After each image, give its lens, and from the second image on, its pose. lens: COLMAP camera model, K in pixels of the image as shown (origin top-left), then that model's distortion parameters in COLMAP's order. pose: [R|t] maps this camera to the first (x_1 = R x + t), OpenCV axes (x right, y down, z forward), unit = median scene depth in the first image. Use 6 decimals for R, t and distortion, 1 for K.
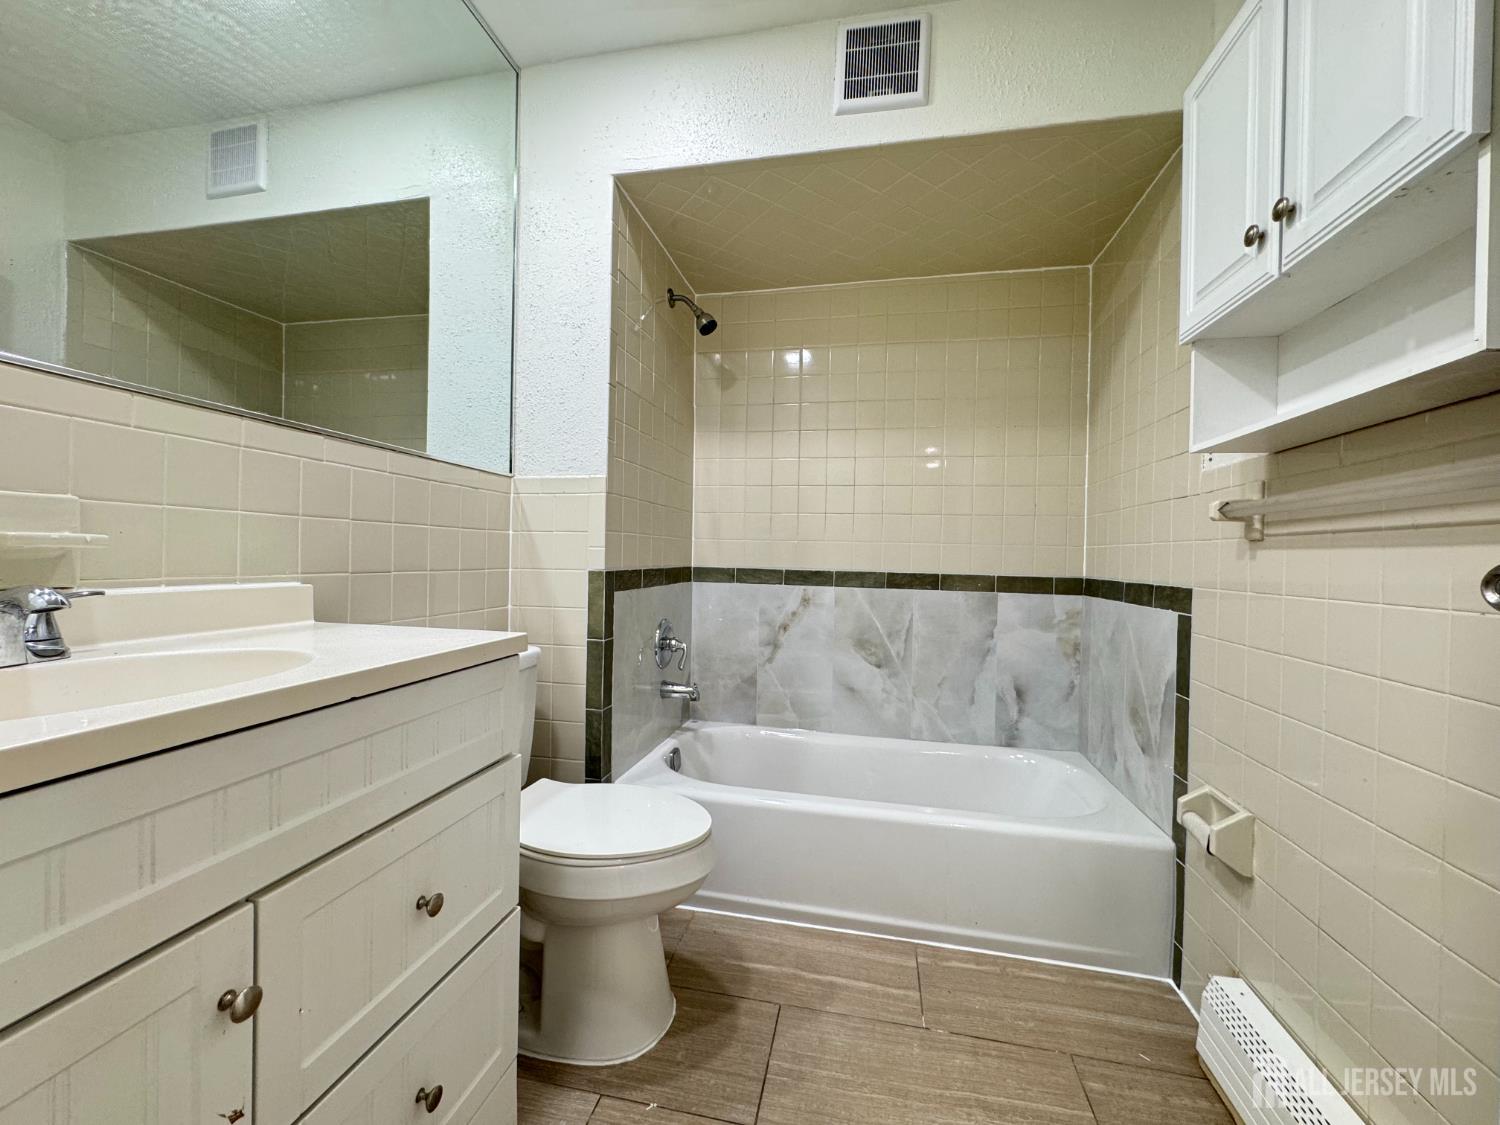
lens RADIAL K [[600.9, 0, 750.0], [0, 600.9, 562.5], [0, 0, 1]] dist [-0.003886, -0.000002]
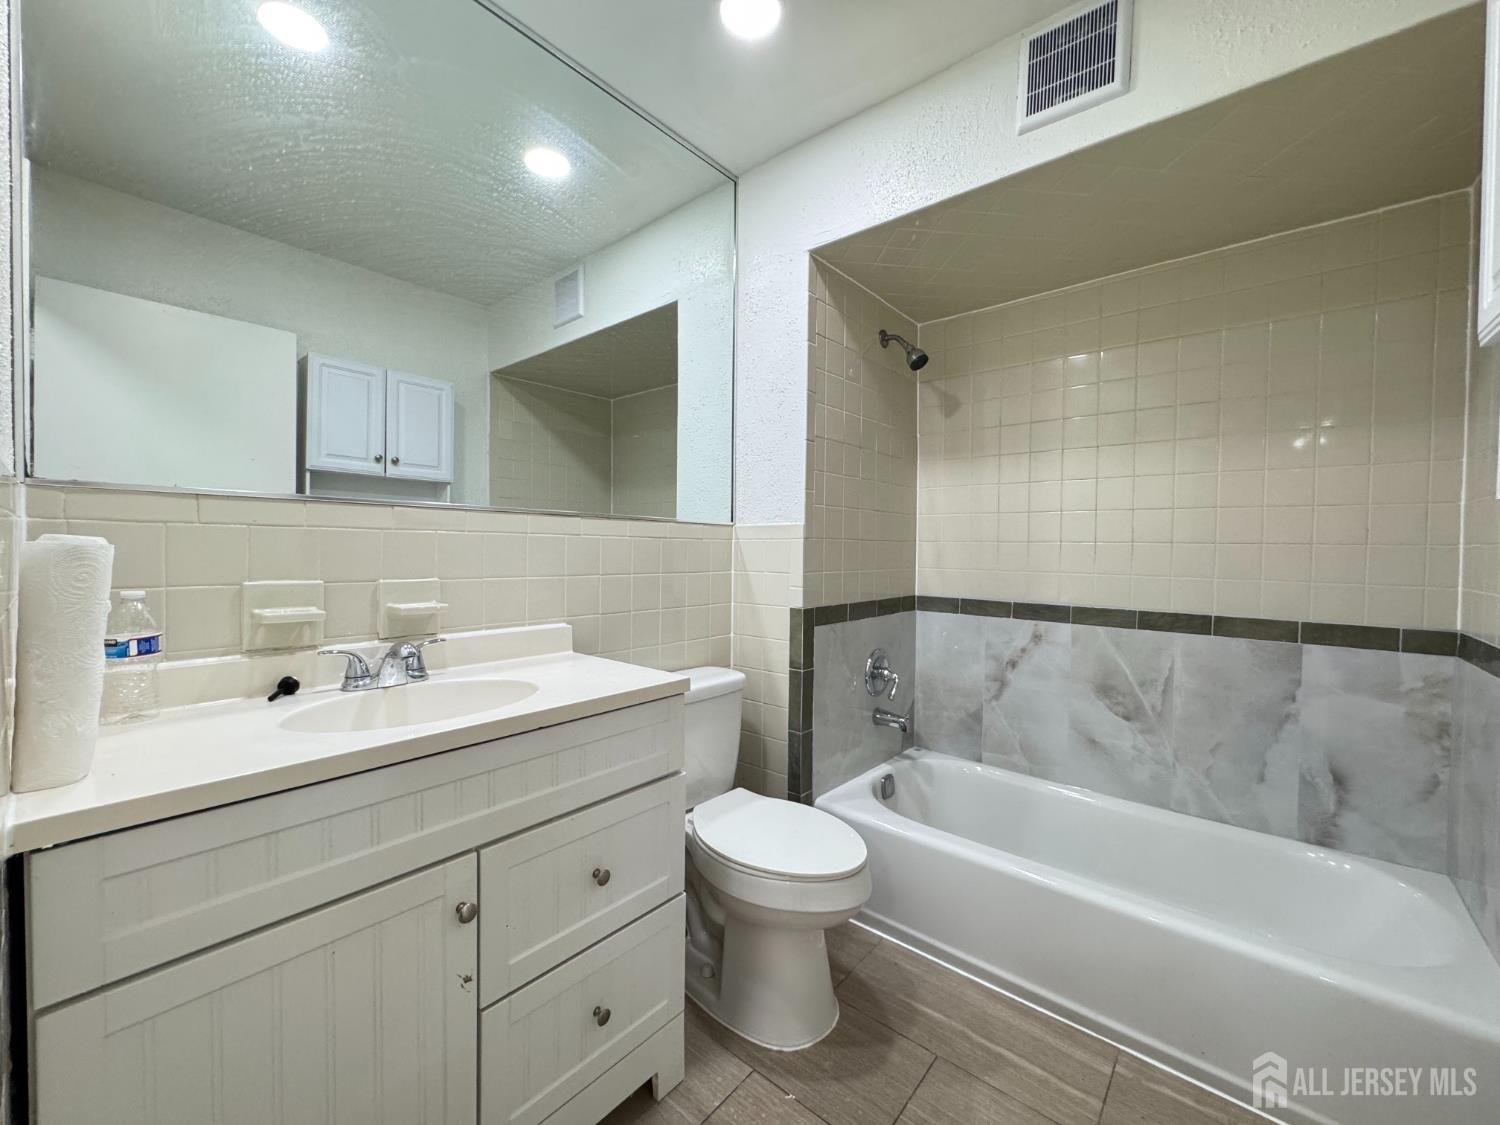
lens RADIAL K [[600.9, 0, 750.0], [0, 600.9, 562.5], [0, 0, 1]] dist [-0.003886, -0.000002]
pose [[0.877530, 0.001463, -0.479520, 0.198437], [0.000870, 0.999989, 0.004644, -0.074131], [0.479522, -0.004492, 0.877519, -0.022778]]
